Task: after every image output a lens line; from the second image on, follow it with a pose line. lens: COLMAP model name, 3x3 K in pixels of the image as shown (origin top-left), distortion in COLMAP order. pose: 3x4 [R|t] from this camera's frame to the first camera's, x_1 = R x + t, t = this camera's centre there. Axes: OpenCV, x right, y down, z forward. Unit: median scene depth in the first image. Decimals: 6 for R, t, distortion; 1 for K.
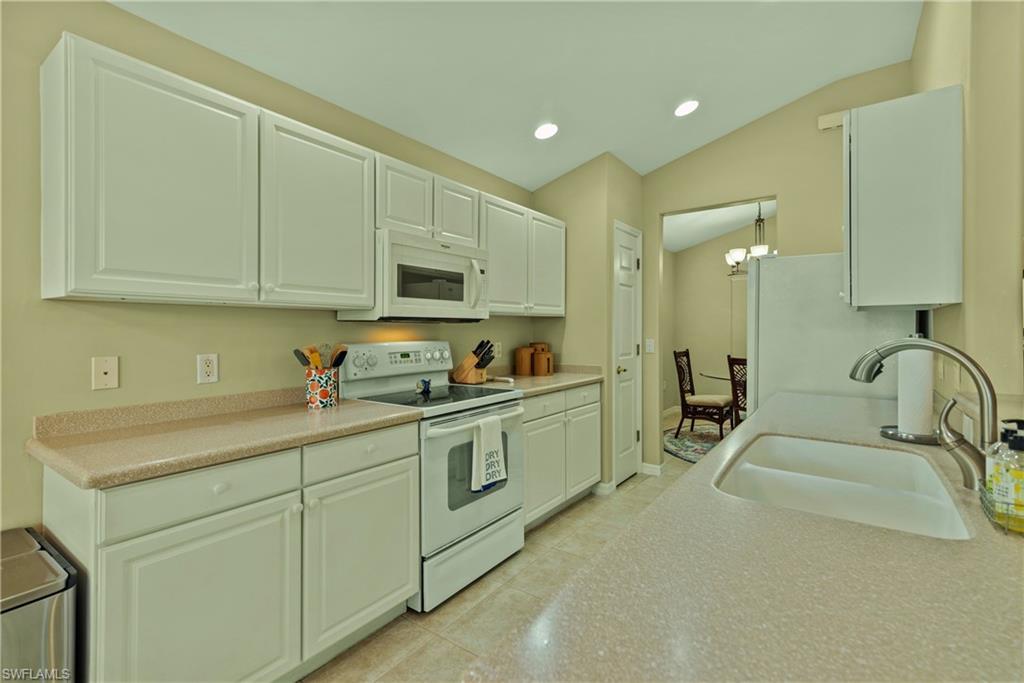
lens RADIAL K [[468.0, 0, 514.9], [0, 468.0, 335.4], [0, 0, 1]] dist [0.004603, 0.000546]
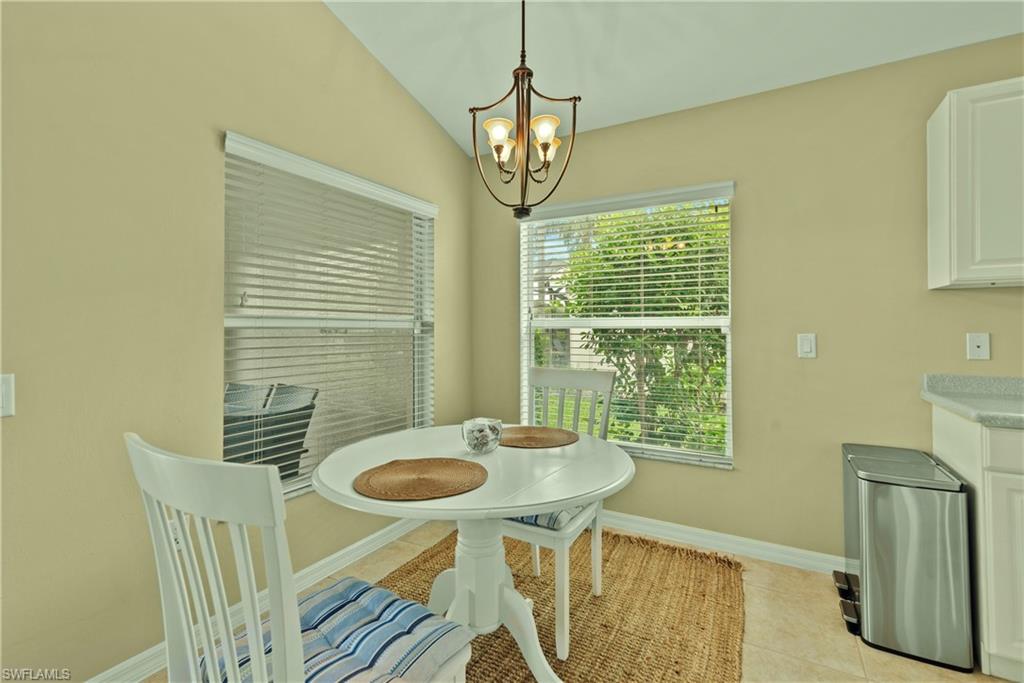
lens RADIAL K [[468.0, 0, 514.1], [0, 468.0, 332.8], [0, 0, 1]] dist [0.004603, 0.000546]
pose [[0.108549, -0.009690, -0.994044, 0.249610], [0.005932, 0.999941, -0.009099, 0.059257], [0.994073, -0.004909, 0.108600, -0.392044]]
